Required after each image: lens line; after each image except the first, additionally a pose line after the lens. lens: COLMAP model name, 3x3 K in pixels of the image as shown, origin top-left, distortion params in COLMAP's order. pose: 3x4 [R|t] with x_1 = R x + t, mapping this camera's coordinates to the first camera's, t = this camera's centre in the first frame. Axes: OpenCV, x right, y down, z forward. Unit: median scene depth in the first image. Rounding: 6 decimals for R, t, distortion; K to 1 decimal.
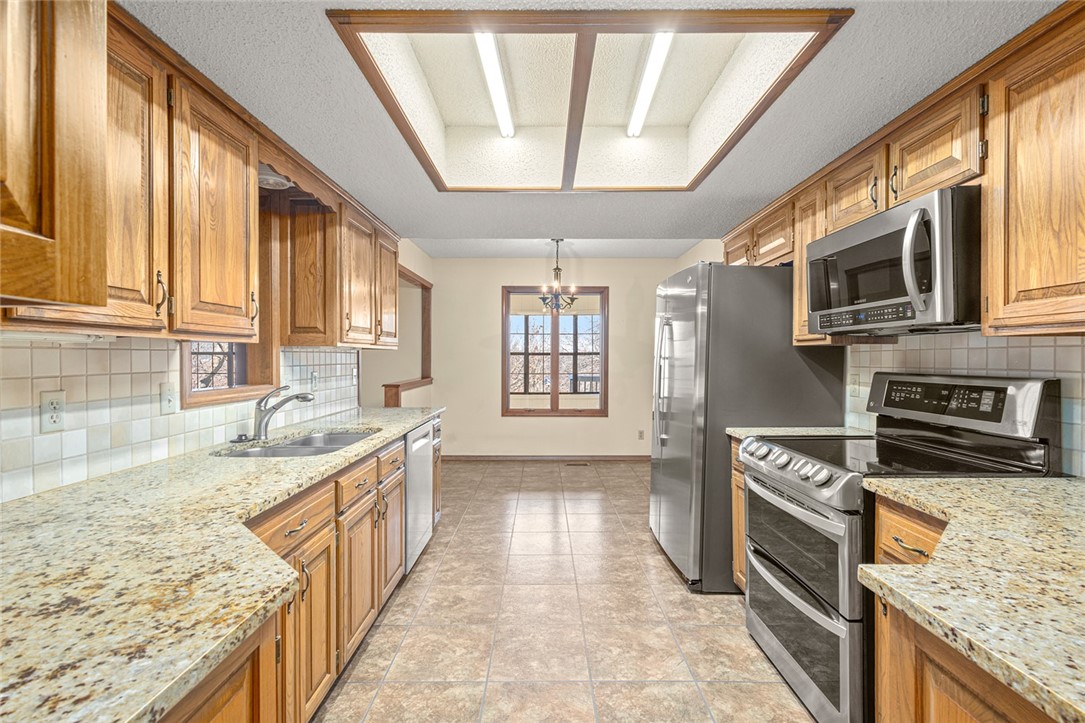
lens RADIAL K [[499.8, 0, 540.5], [0, 499.8, 357.6], [0, 0, 1]] dist [0.004115, 0.000228]
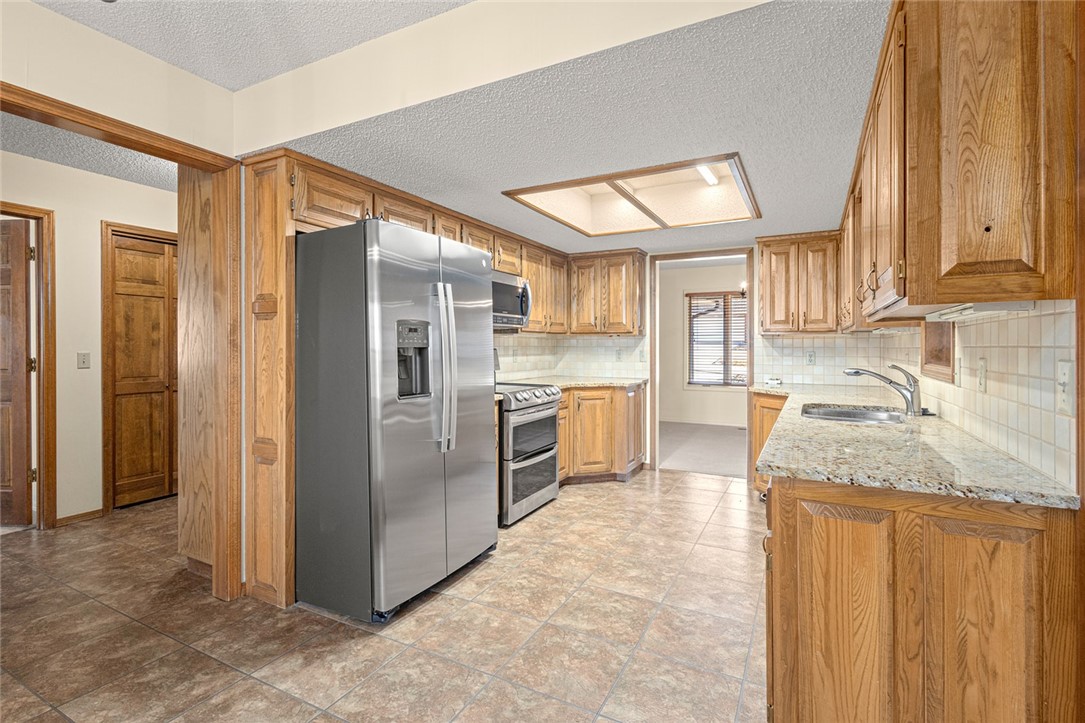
lens RADIAL K [[500.1, 0, 543.8], [0, 500.1, 349.5], [0, 0, 1]] dist [0.000535, 0.000078]
pose [[-0.887126, -0.002404, 0.461520, -0.360657], [0.000983, 0.999974, 0.007097, 0.018223], [-0.461525, 0.006750, -0.887101, 2.308476]]
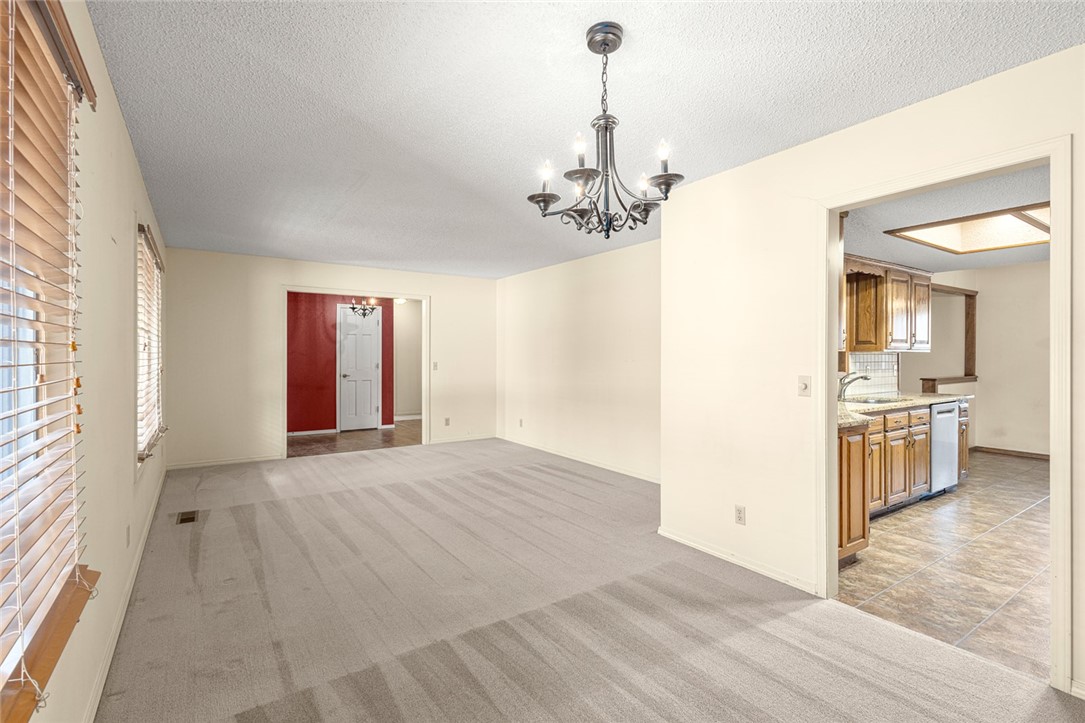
lens RADIAL K [[499.8, 0, 540.5], [0, 499.8, 357.6], [0, 0, 1]] dist [0.004115, 0.000228]
pose [[0.560746, 0.006254, -0.827964, 0.443735], [-0.003626, 0.999980, 0.005098, -0.006538], [0.827980, 0.000144, 0.560758, -1.166953]]
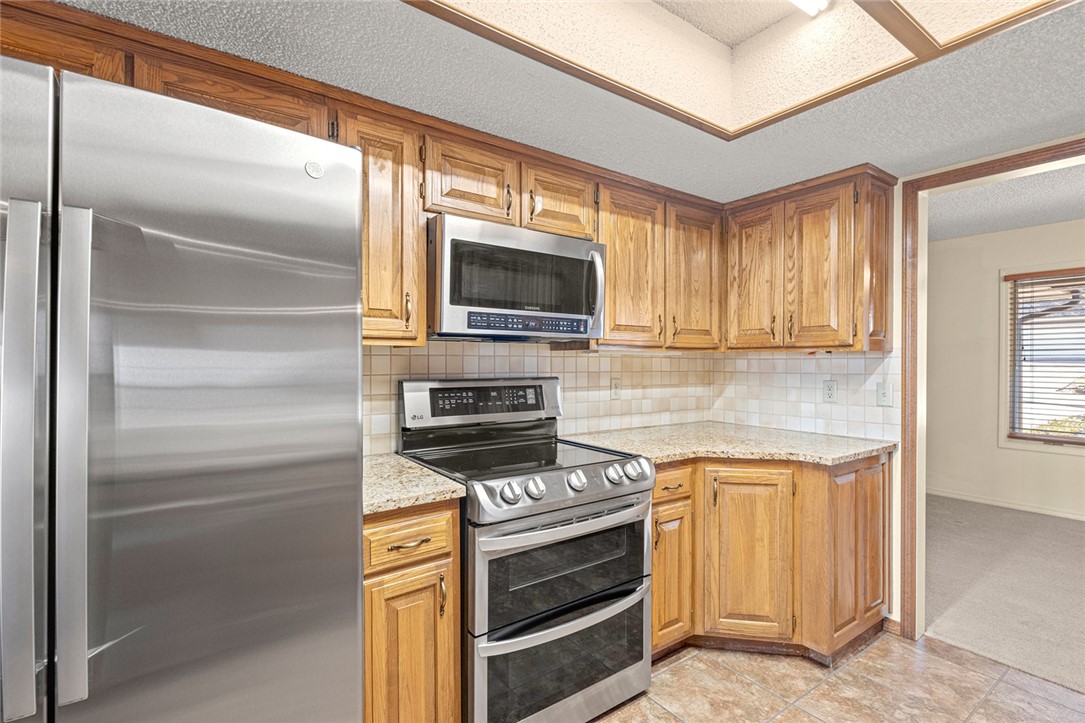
lens RADIAL K [[505.6, 0, 543.8], [0, 505.6, 364.6], [0, 0, 1]] dist [0.008770, 0.000239]
pose [[-0.589070, -0.004924, 0.808067, -0.172074], [-0.003041, 0.999988, 0.003877, -0.002357], [-0.808076, -0.000174, -0.589078, 1.351096]]
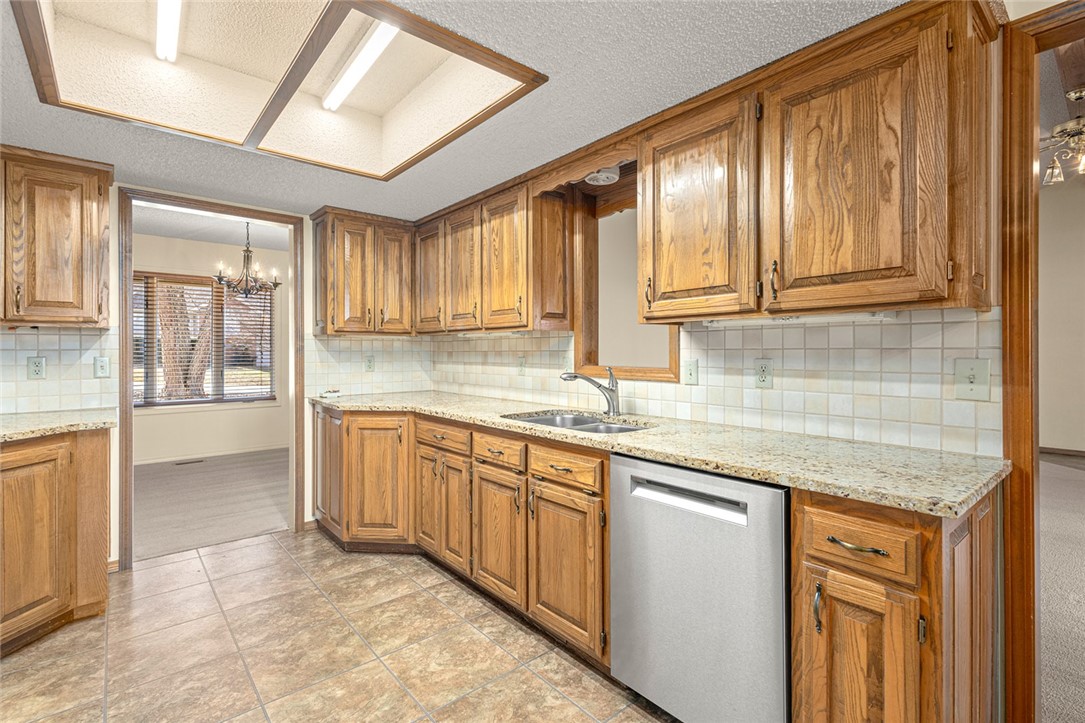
lens RADIAL K [[500.1, 0, 543.8], [0, 500.1, 349.5], [0, 0, 1]] dist [0.000535, 0.000078]
pose [[-0.755294, -0.001703, -0.655384, 0.267881], [0.000103, 0.999996, -0.002716, 0.024022], [0.655386, -0.002119, -0.755291, 1.743914]]
